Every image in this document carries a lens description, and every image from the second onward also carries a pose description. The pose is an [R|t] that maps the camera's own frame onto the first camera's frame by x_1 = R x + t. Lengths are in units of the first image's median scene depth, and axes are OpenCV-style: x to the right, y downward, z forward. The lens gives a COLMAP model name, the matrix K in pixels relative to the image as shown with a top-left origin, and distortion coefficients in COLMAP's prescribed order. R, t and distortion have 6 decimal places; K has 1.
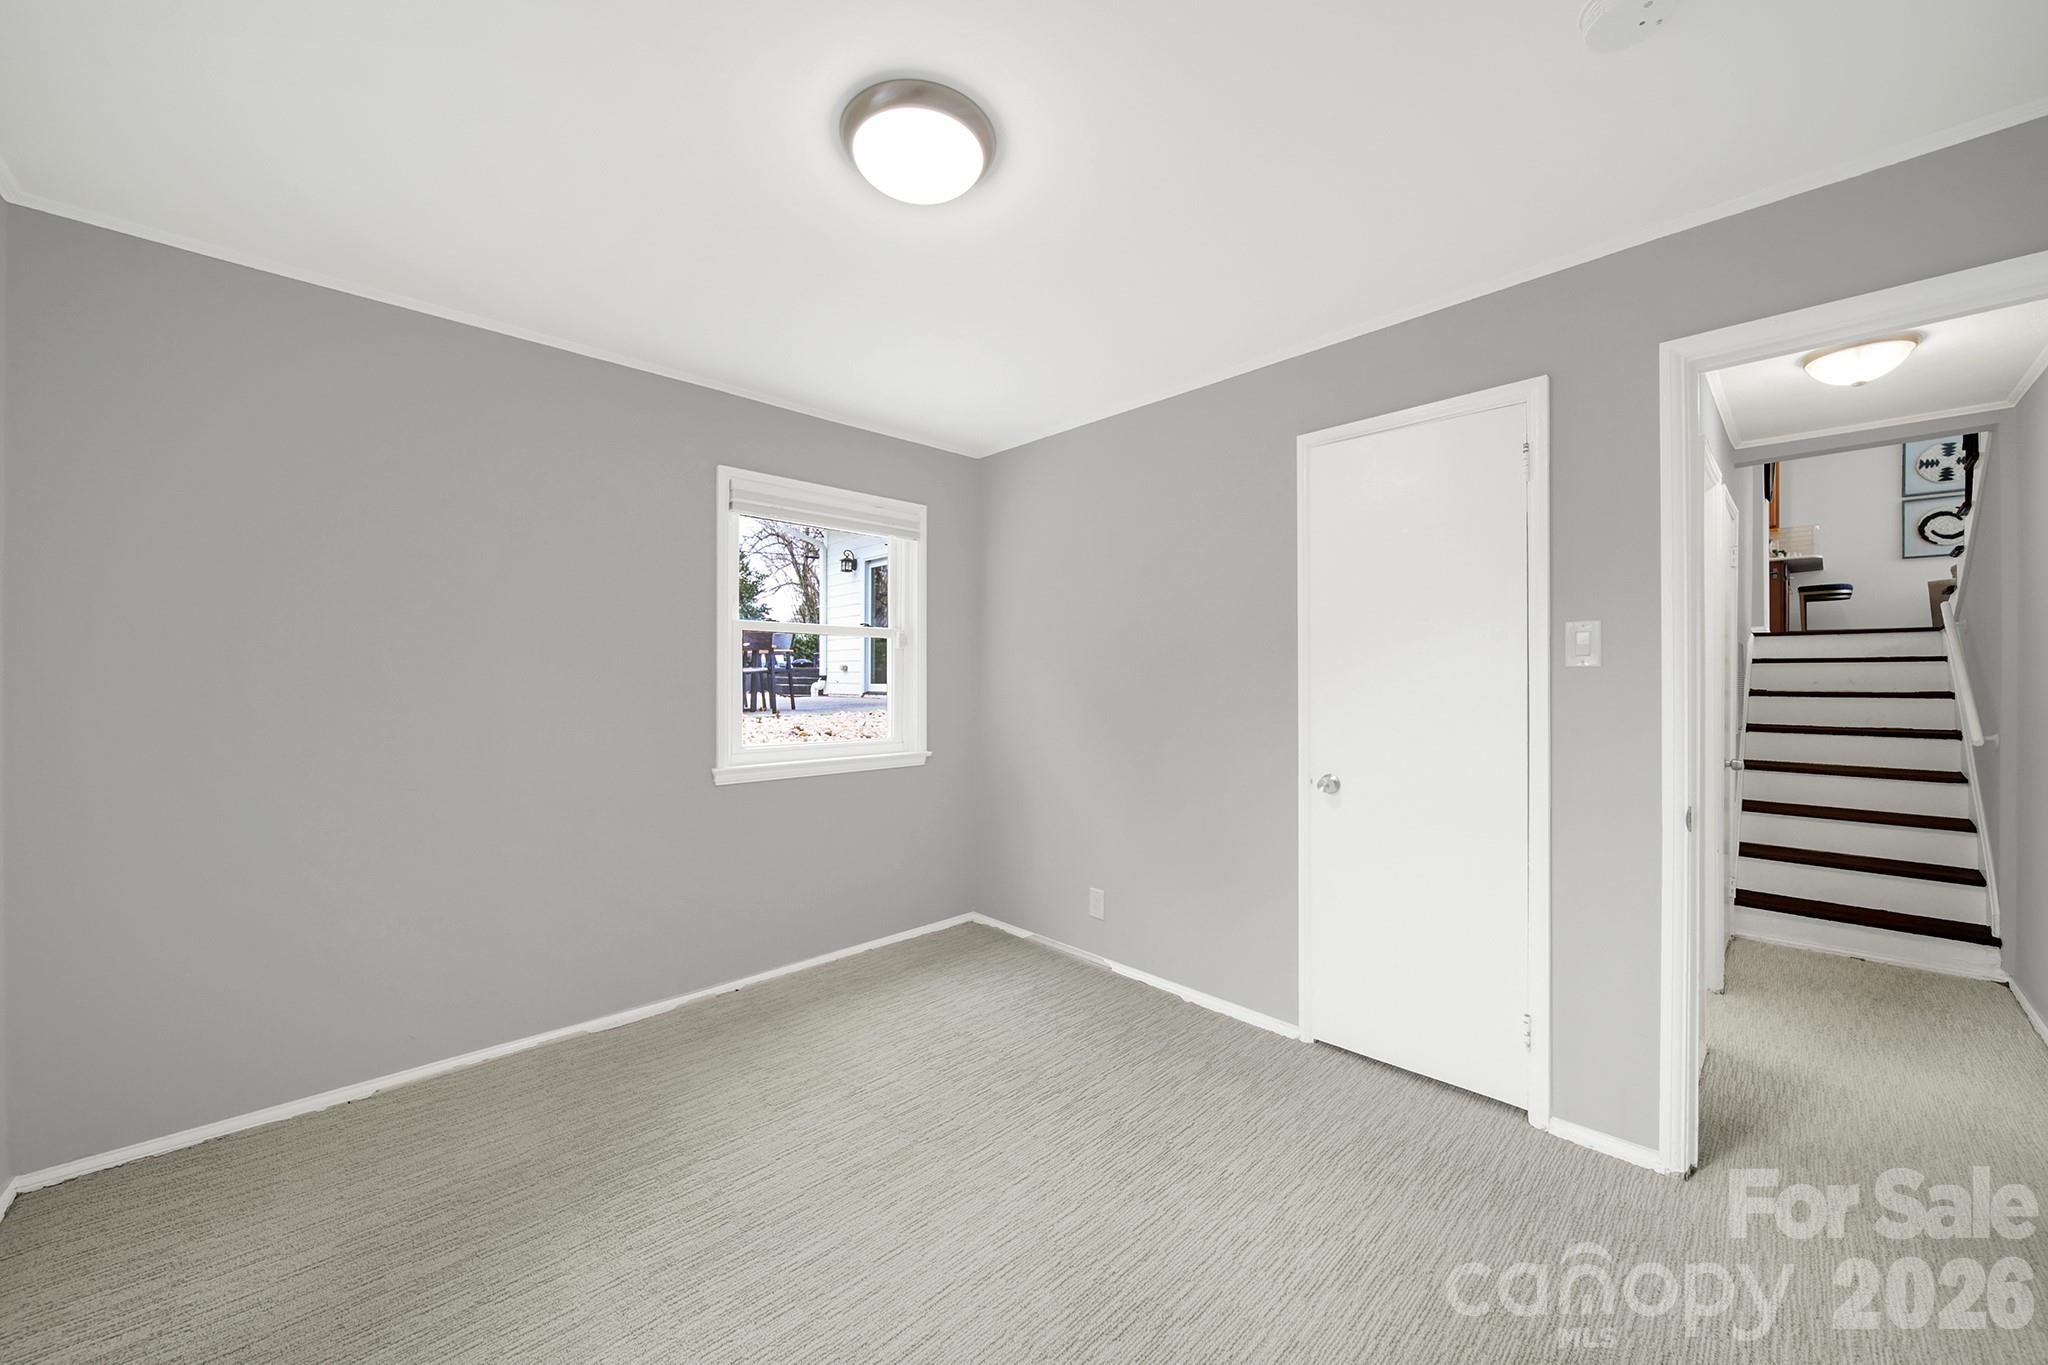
lens RADIAL K [[740.2, 0, 1023.1], [0, 740.2, 680.3], [0, 0, 1]] dist [-0.000822, -0.001313]
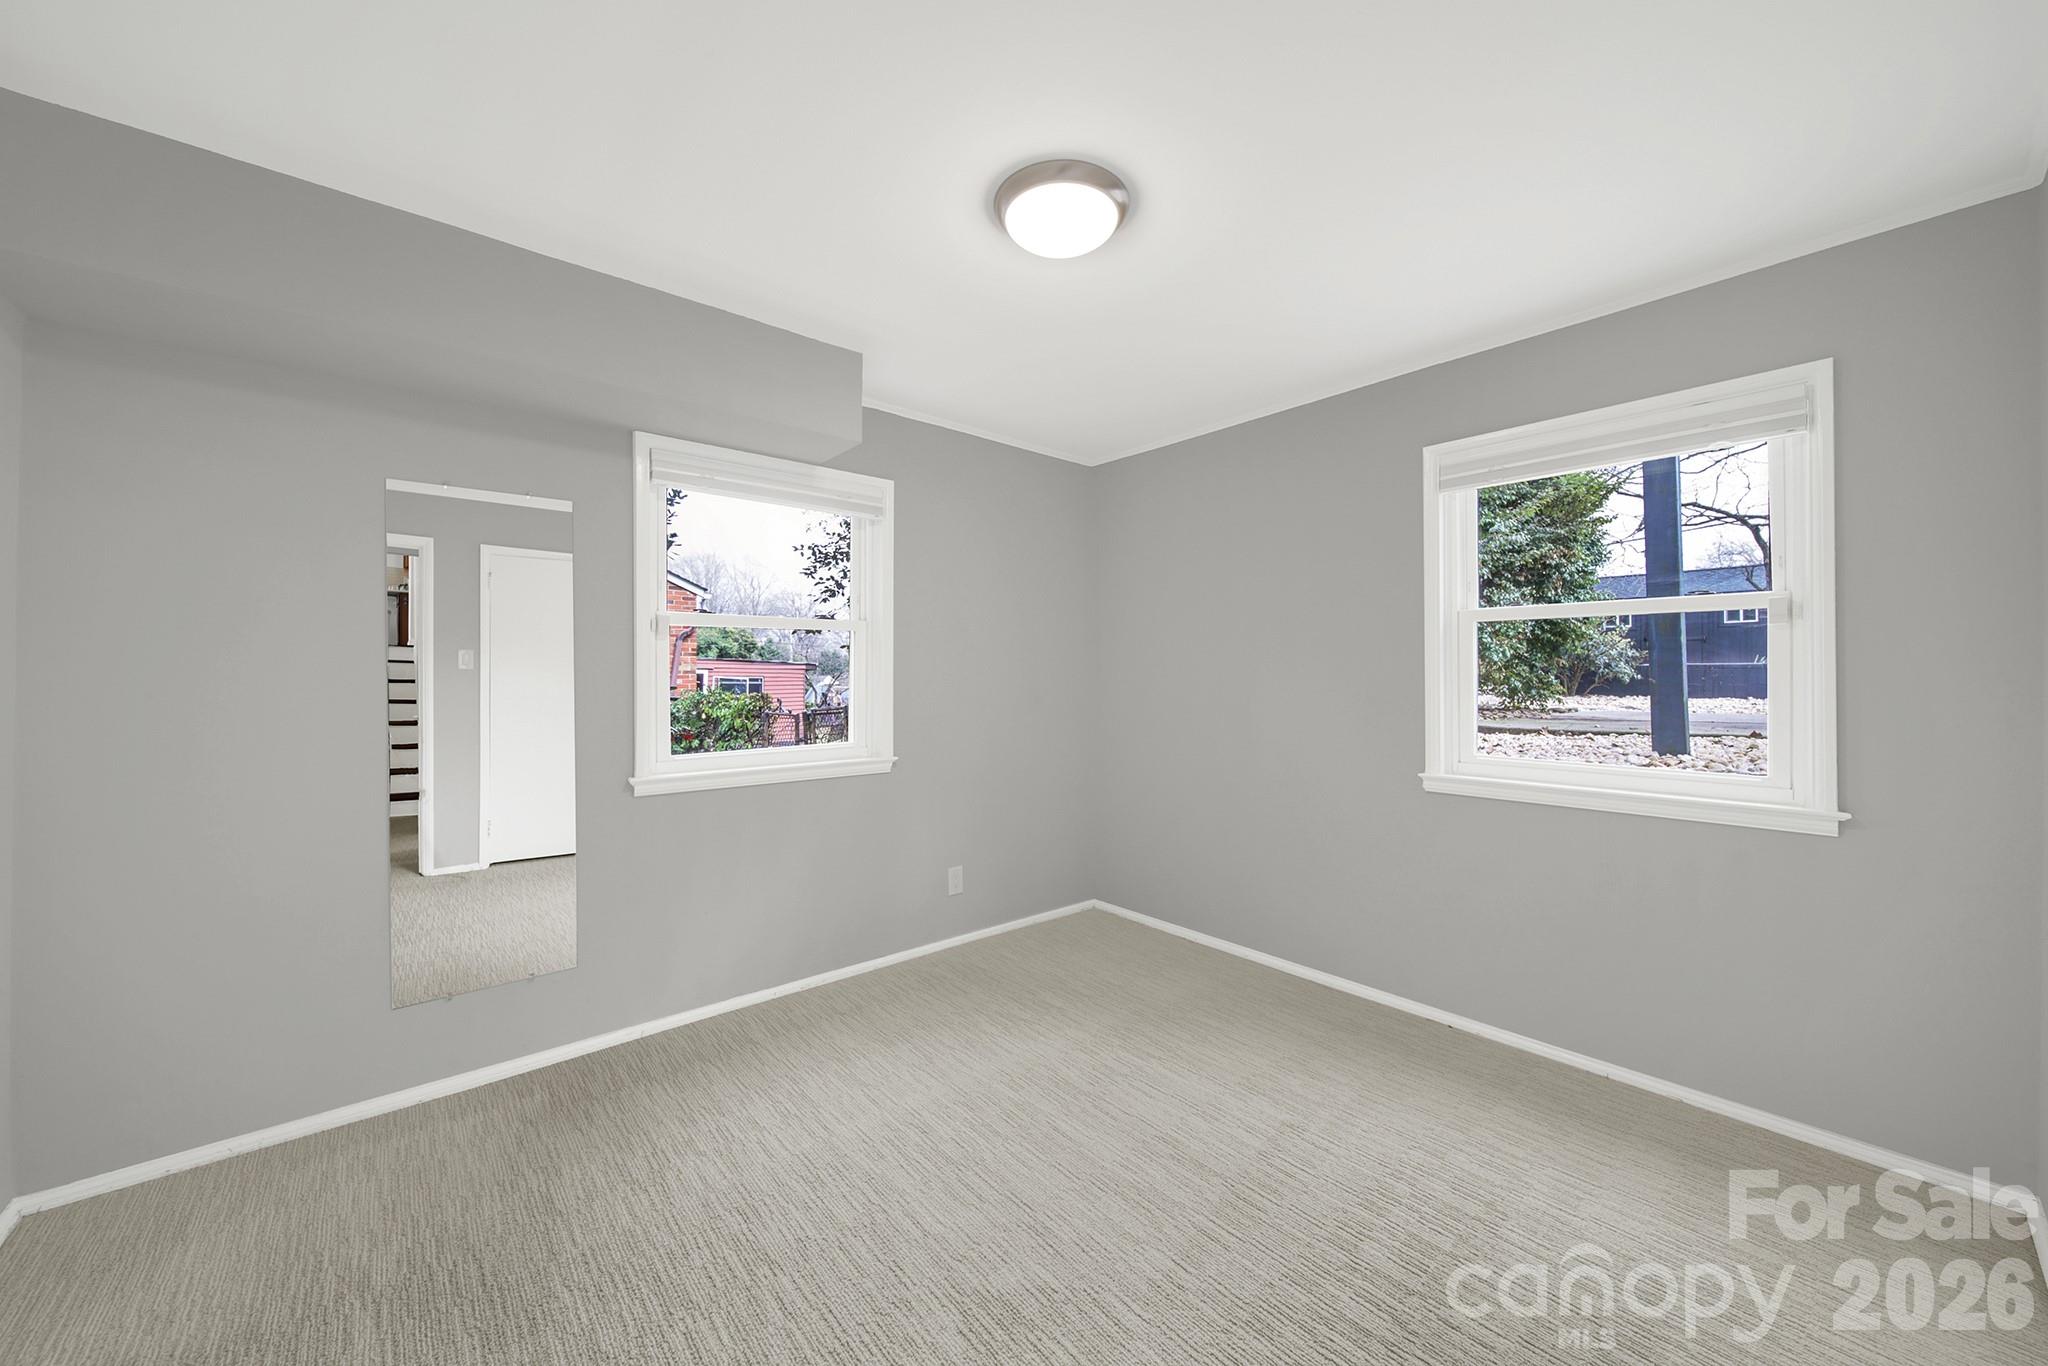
lens RADIAL K [[740.2, 0, 1024.4], [0, 740.2, 671.7], [0, 0, 1]] dist [-0.000822, -0.001313]
pose [[-0.050823, -0.007456, -0.998680, 0.624777], [-0.005360, 0.999960, -0.007193, 0.001286], [0.998693, 0.004988, -0.050861, 0.626430]]
